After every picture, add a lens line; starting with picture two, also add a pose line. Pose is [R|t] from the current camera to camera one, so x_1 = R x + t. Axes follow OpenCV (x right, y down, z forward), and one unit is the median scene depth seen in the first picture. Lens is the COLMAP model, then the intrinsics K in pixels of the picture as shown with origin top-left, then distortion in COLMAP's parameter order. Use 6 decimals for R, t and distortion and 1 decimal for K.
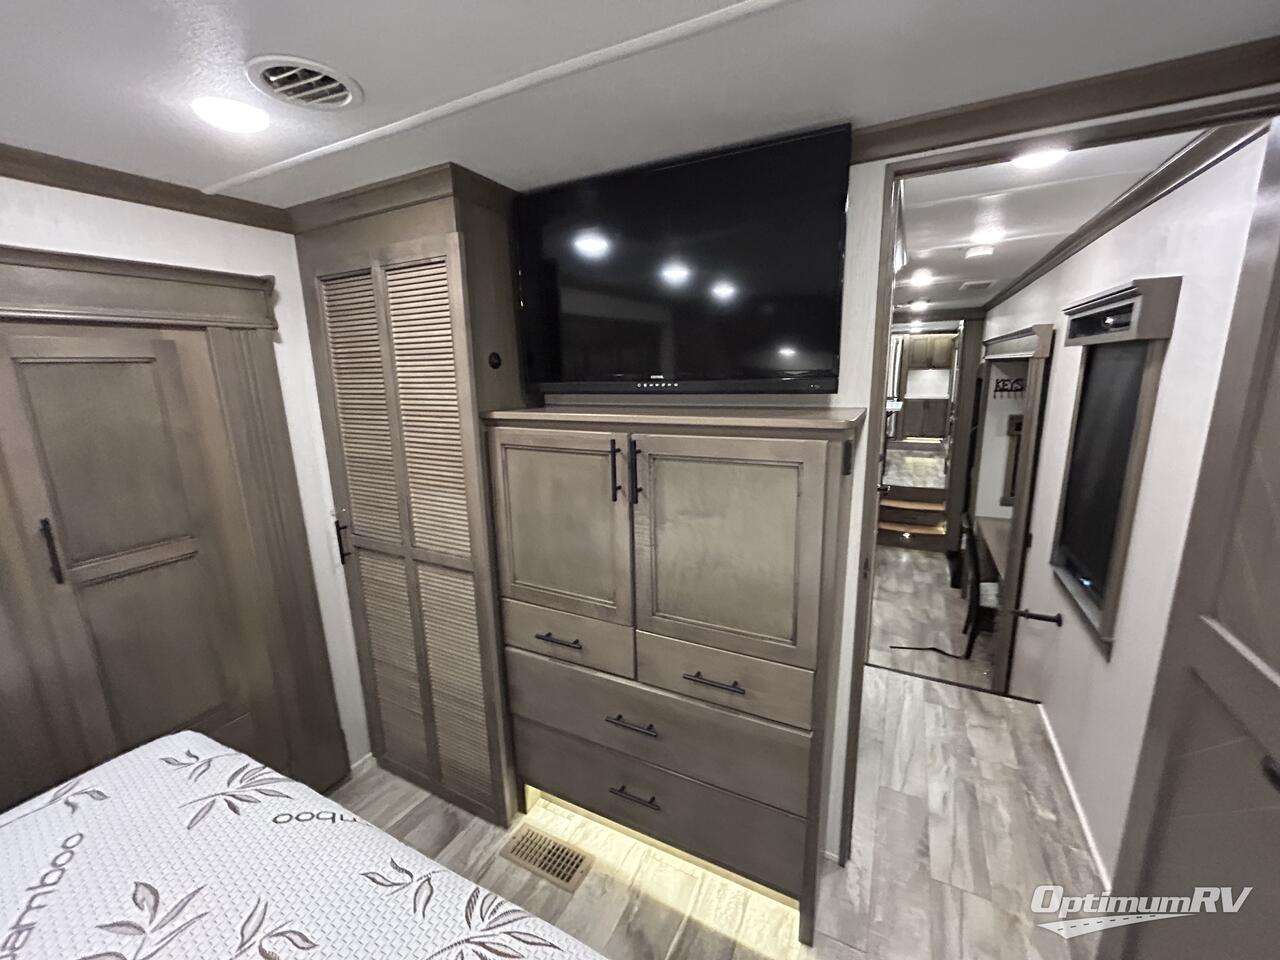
lens RADIAL K [[516.5, 0, 640.0], [0, 516.5, 480.0], [0, 0, 1]] dist [-0.001016, -0.000095]
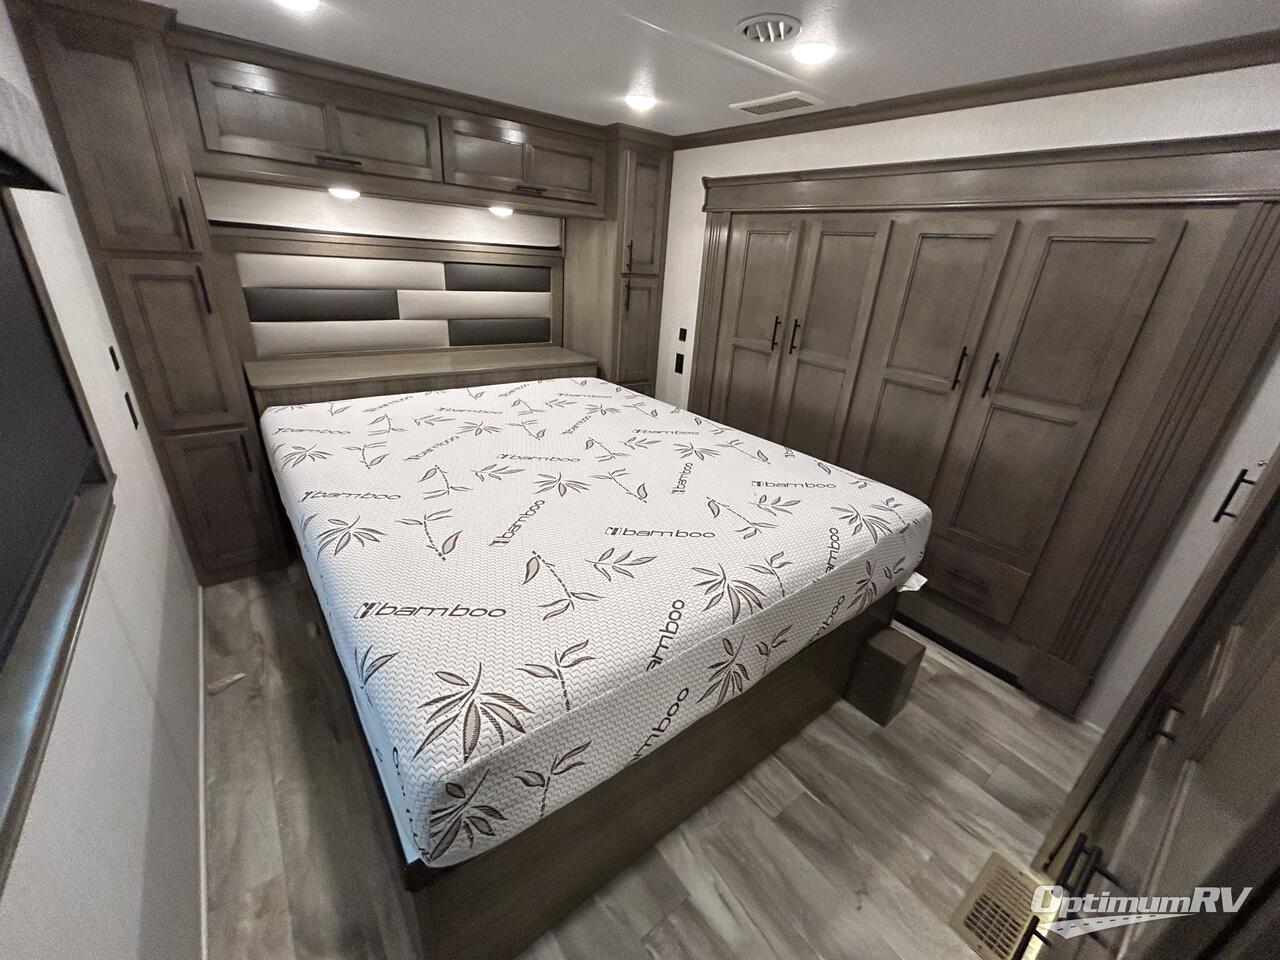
lens RADIAL K [[516.5, 0, 640.0], [0, 516.5, 480.0], [0, 0, 1]] dist [-0.001016, -0.000095]
pose [[-0.422041, 0.356057, -0.833730, 0.461896], [-0.248486, 0.838994, 0.484090, -0.057789], [0.871858, 0.411476, -0.265615, 0.456661]]
